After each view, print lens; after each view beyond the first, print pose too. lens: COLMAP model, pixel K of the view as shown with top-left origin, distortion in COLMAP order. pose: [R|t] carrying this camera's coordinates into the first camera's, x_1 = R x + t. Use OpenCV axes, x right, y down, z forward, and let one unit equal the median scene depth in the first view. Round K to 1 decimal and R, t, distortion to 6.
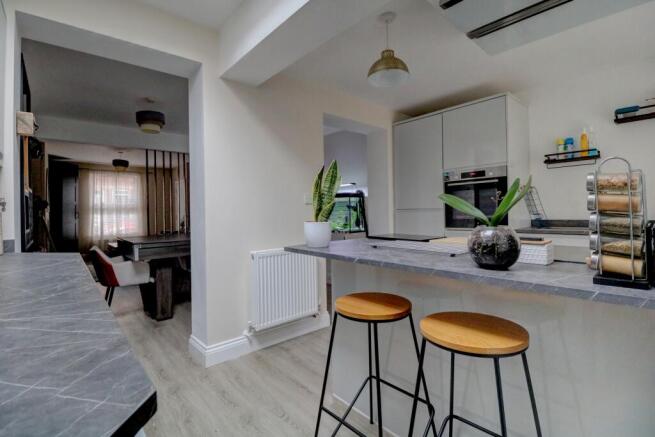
lens RADIAL K [[312.8, 0, 324.4], [0, 312.8, 213.9], [0, 0, 1]] dist [-0.004068, -0.000275]
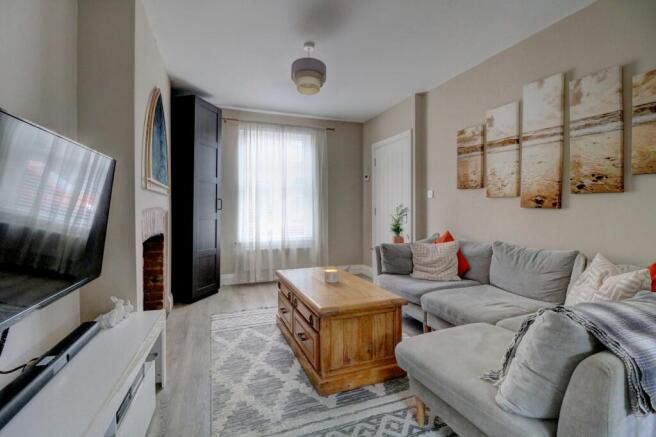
lens RADIAL K [[313.3, 0, 332.3], [0, 313.3, 217.8], [0, 0, 1]] dist [-0.004068, -0.000275]
pose [[0.943142, 0.025789, -0.331388, -0.419282], [-0.016225, 0.999369, 0.031596, 0.007904], [0.331994, -0.024422, 0.942965, 0.541677]]
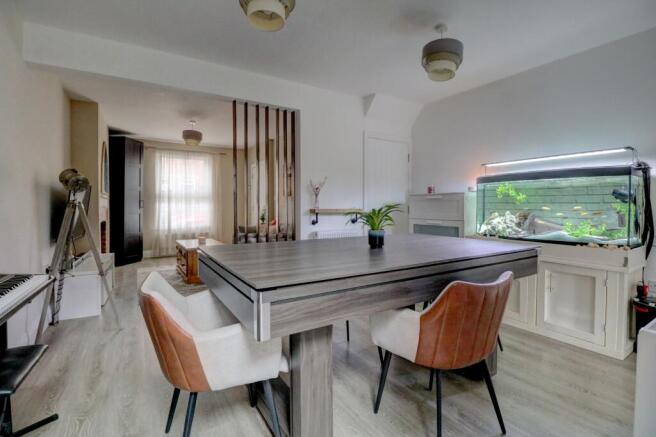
lens RADIAL K [[313.3, 0, 327.9], [0, 313.3, 215.4], [0, 0, 1]] dist [-0.004068, -0.000275]
pose [[0.988395, 0.022575, -0.150216, -0.180540], [-0.018526, 0.999428, 0.028301, 0.002905], [0.150769, -0.025190, 0.988248, 0.253769]]
